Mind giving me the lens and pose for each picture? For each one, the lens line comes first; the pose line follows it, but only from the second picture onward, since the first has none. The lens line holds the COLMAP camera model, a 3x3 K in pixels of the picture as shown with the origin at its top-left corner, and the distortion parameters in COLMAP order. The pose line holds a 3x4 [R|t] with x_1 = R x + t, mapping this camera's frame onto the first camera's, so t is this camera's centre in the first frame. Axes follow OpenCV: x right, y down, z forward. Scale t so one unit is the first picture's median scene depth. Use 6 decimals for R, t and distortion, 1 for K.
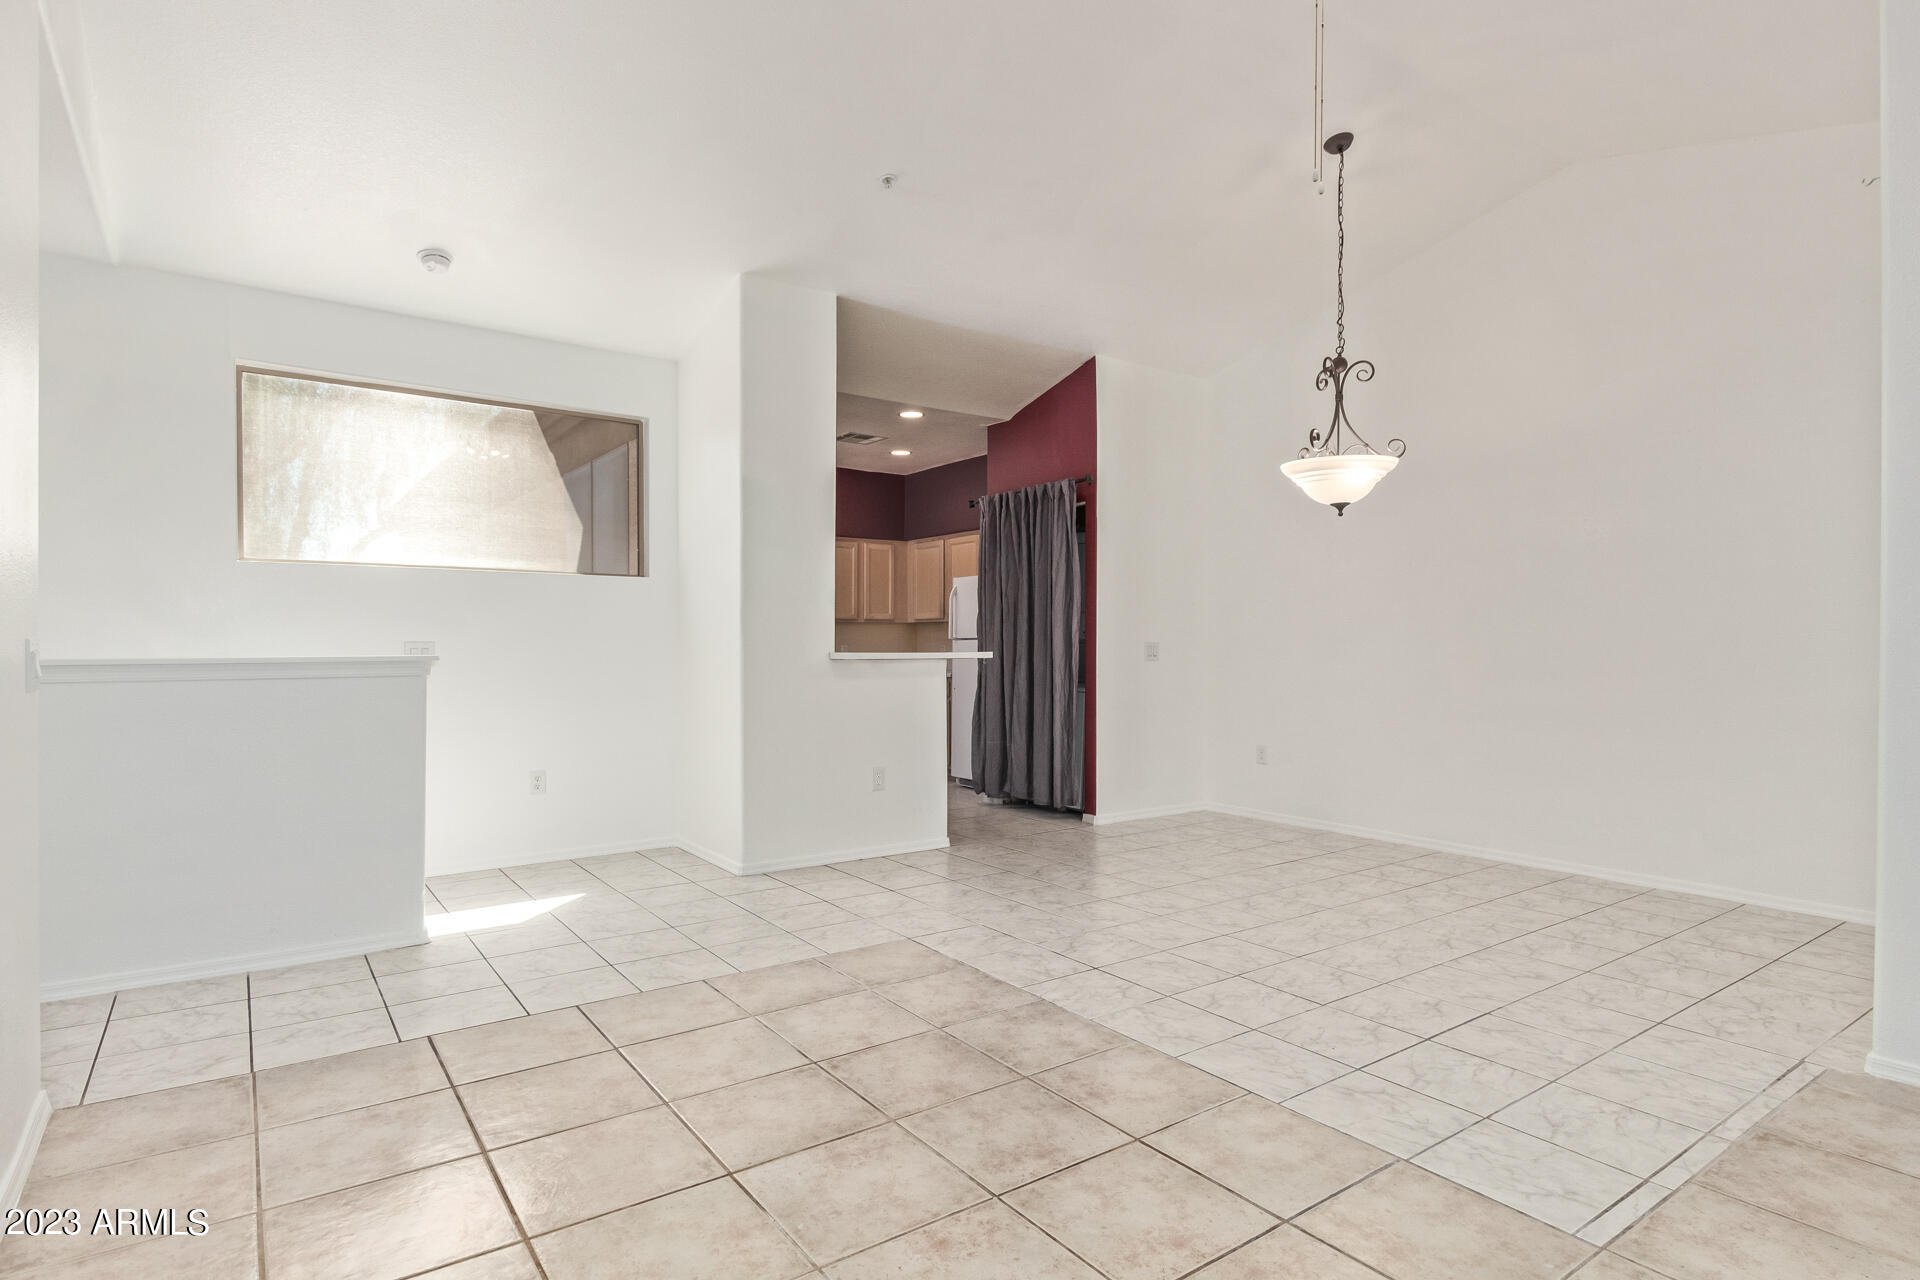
lens RADIAL K [[963.6, 0, 971.2], [0, 963.6, 653.7], [0, 0, 1]] dist [0.005522, -0.000944]
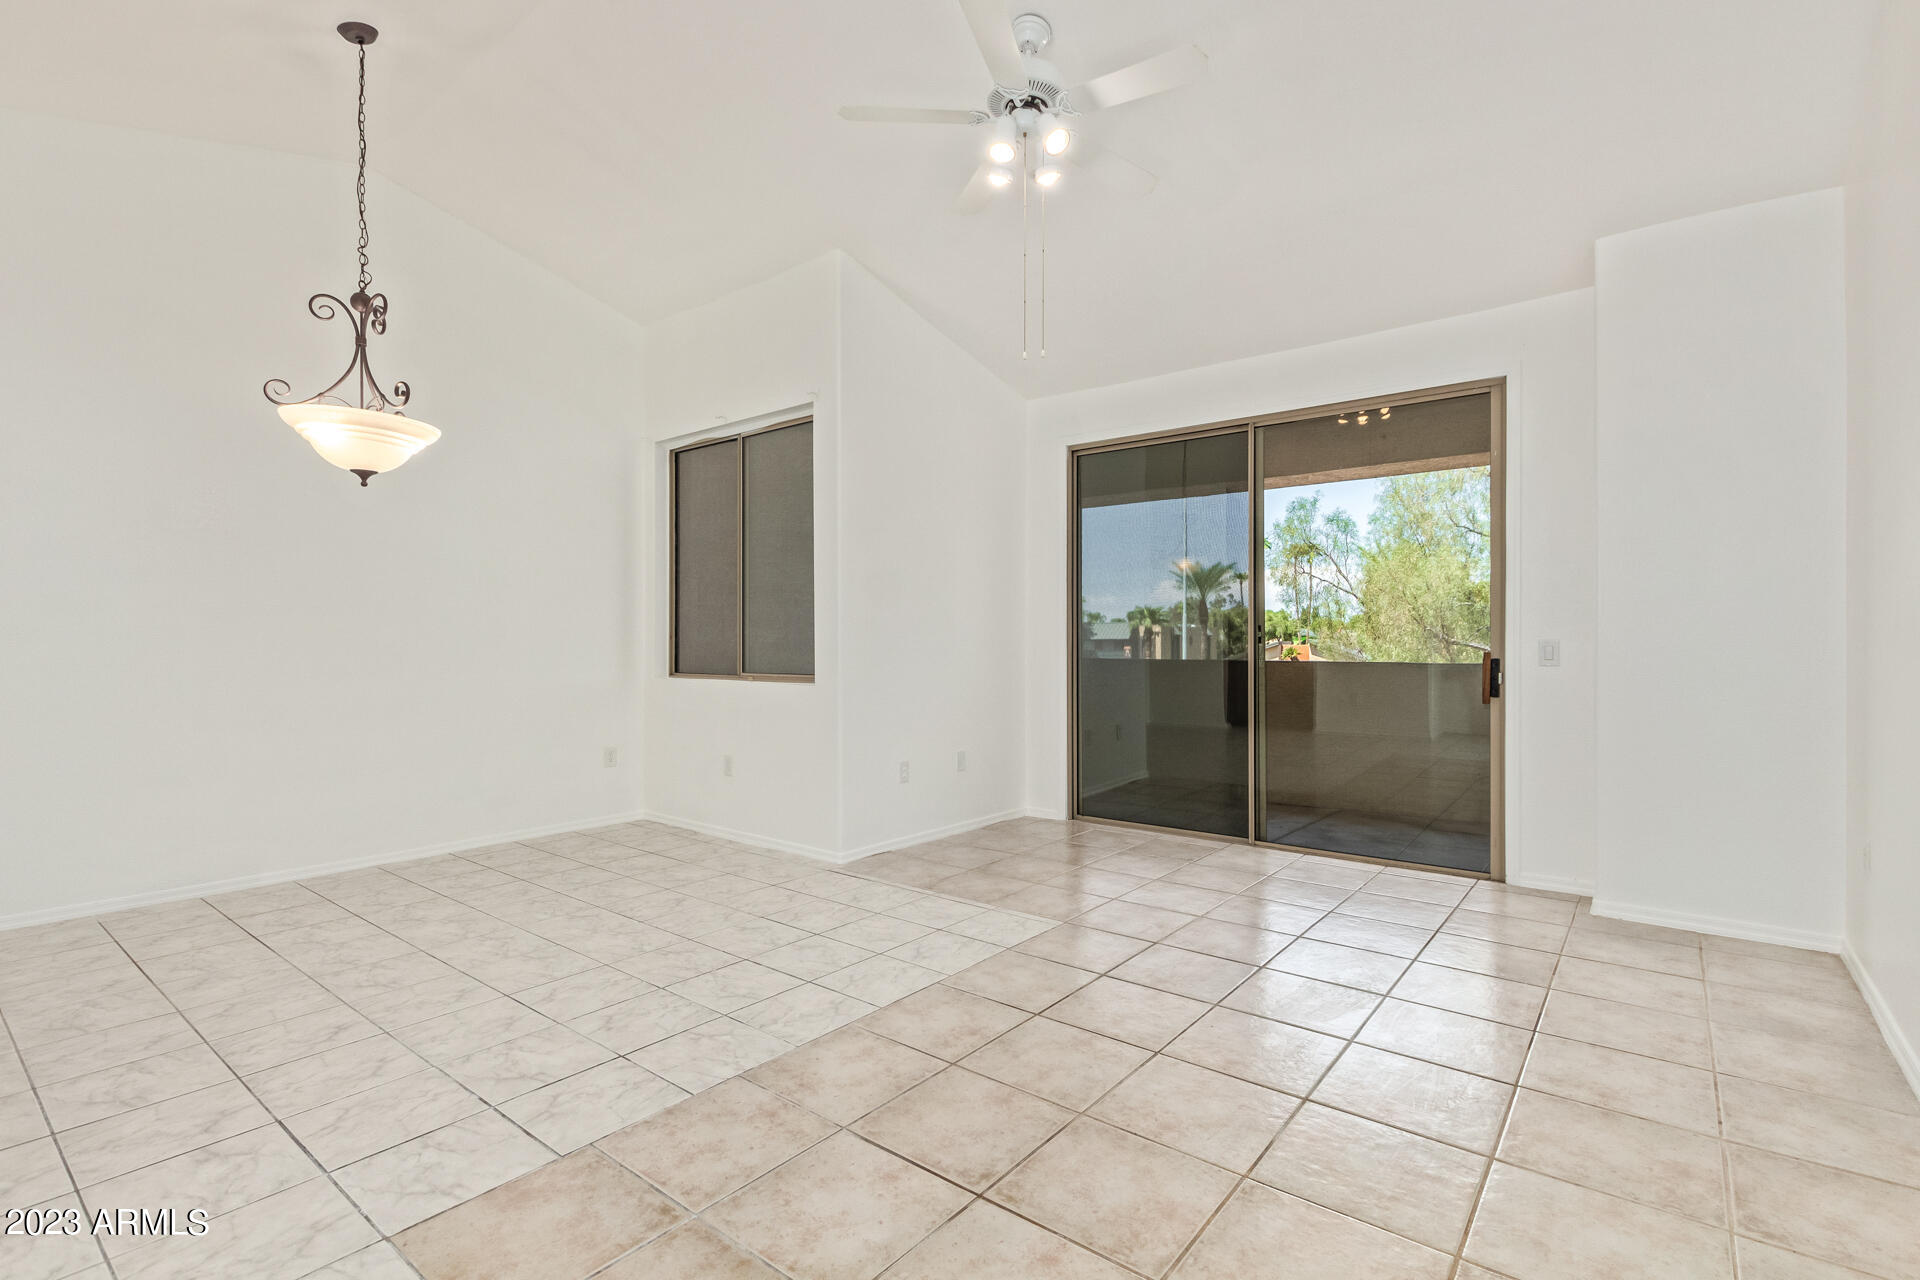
lens RADIAL K [[896.9, 0, 966.2], [0, 896.9, 644.3], [0, 0, 1]] dist [0.011224, -0.004765]
pose [[-0.259979, -0.005053, 0.965601, -0.571469], [0.007377, 0.999947, 0.007219, -0.010070], [-0.965586, 0.009000, -0.259928, 0.808821]]
